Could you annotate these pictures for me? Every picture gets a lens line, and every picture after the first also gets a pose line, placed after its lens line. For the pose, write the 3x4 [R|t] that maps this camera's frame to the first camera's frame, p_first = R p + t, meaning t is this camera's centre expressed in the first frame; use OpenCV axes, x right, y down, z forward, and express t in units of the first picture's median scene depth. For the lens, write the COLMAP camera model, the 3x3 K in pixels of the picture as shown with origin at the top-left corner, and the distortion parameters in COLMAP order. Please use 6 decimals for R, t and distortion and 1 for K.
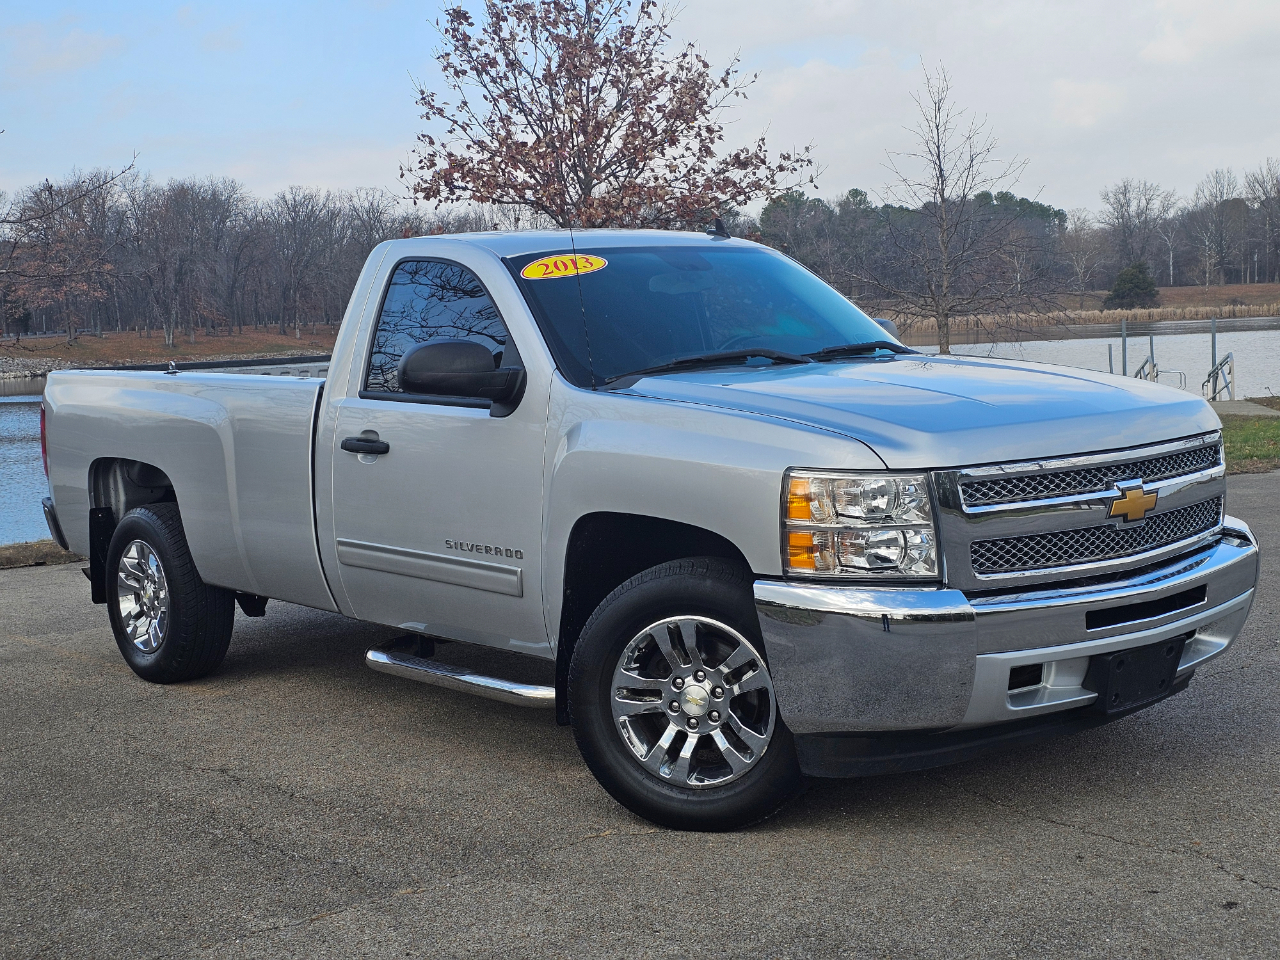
lens RADIAL K [[1722.9, 0, 650.0], [0, 1722.9, 474.3], [0, 0, 1]] dist [0.079691, 0.000000]
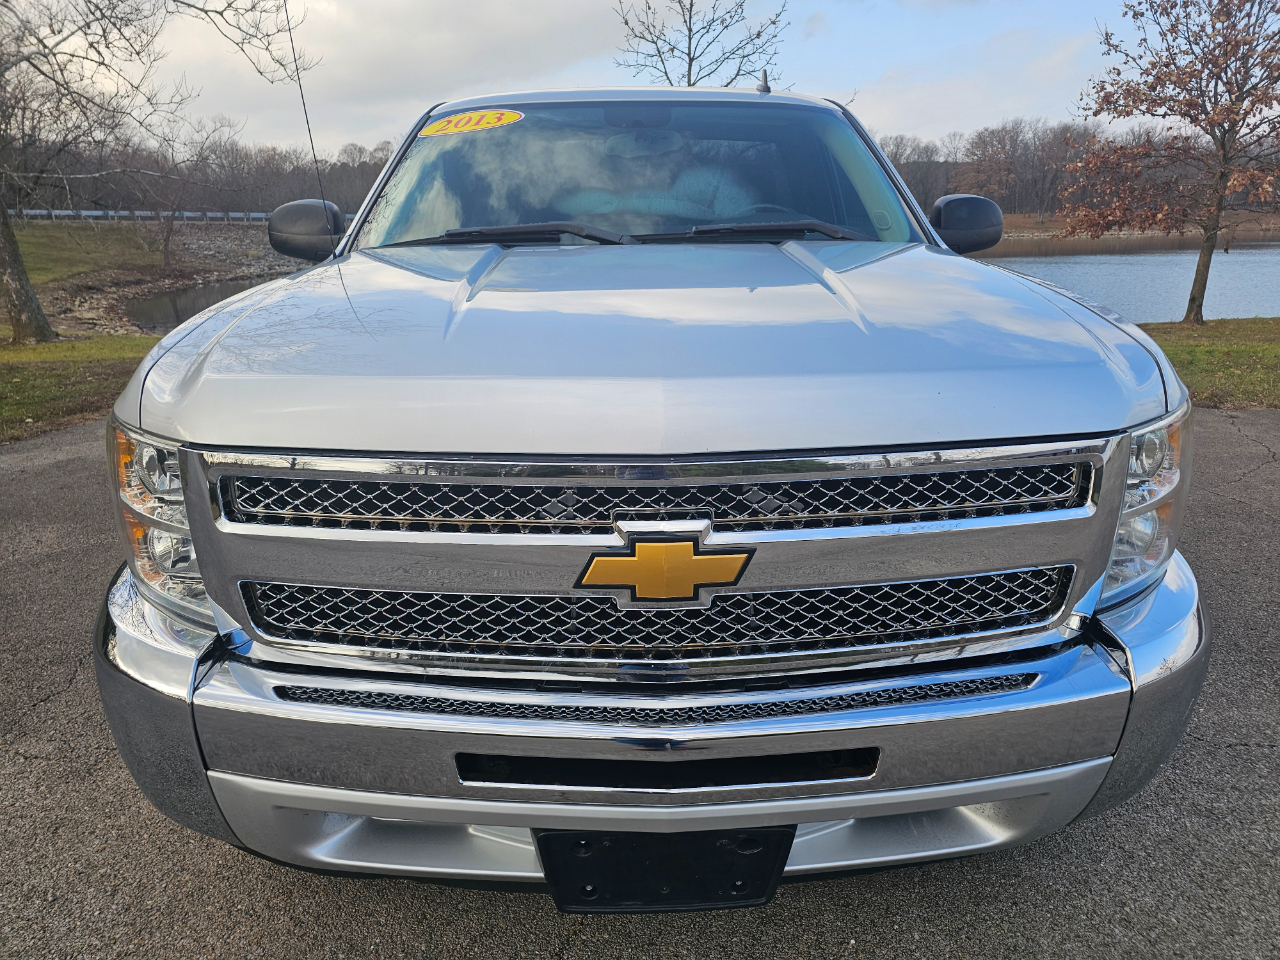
lens RADIAL K [[861.8, 0, 641.0], [0, 861.8, 477.7], [0, 0, 1]] dist [0.044422, -0.032604]
pose [[0.754405, 0.216097, -0.619819, 0.096812], [-0.079857, 0.967458, 0.240101, -0.015262], [0.651533, -0.131637, 0.747112, 0.187642]]
